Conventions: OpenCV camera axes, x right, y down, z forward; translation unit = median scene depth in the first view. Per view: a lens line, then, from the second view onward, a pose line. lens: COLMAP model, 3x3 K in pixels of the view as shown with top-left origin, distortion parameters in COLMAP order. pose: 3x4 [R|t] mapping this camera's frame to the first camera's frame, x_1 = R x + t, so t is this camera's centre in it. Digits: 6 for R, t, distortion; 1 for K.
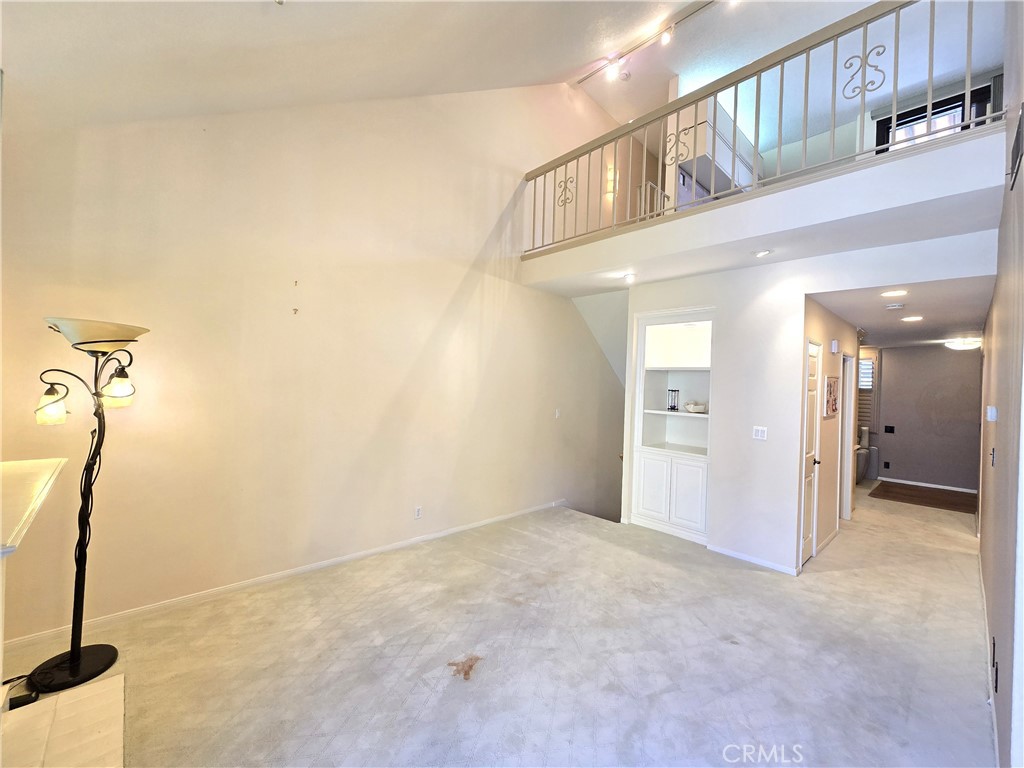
lens RADIAL K [[419.6, 0, 511.5], [0, 419.6, 382.4], [0, 0, 1]] dist [-0.001705, 0.001266]
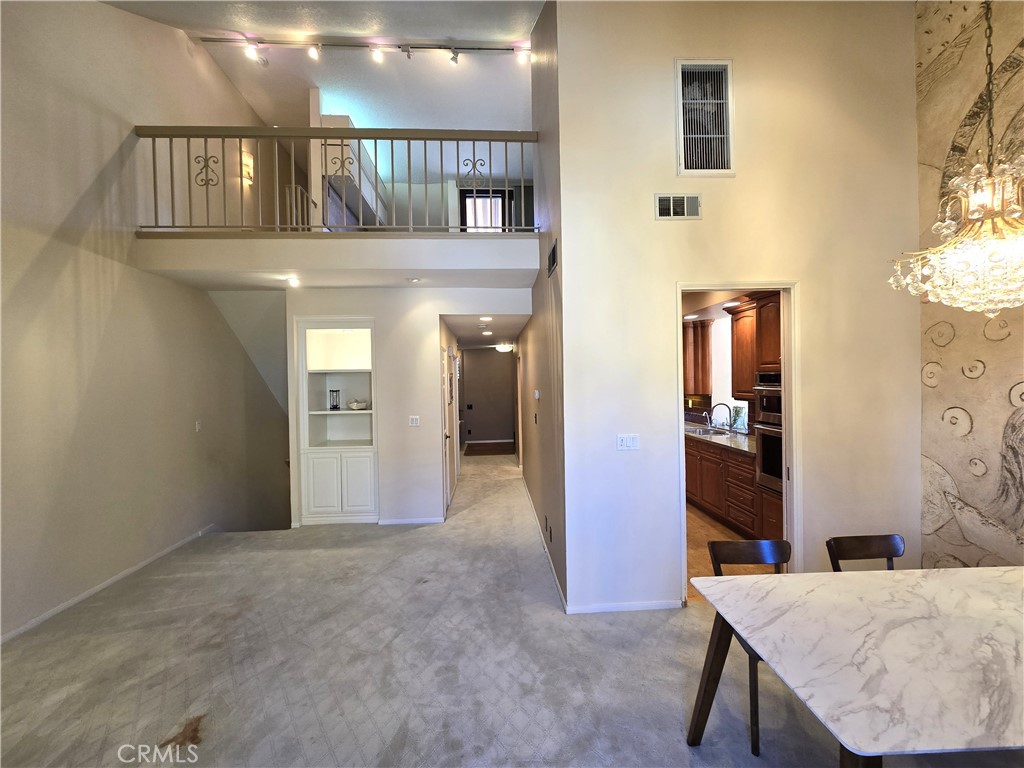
lens RADIAL K [[419.6, 0, 510.0], [0, 419.6, 382.5], [0, 0, 1]] dist [-0.001705, 0.001266]
pose [[0.642129, -0.052530, 0.764795, -0.169993], [0.039693, 0.998590, 0.035262, -0.025820], [-0.765568, 0.007714, 0.643309, -0.036552]]
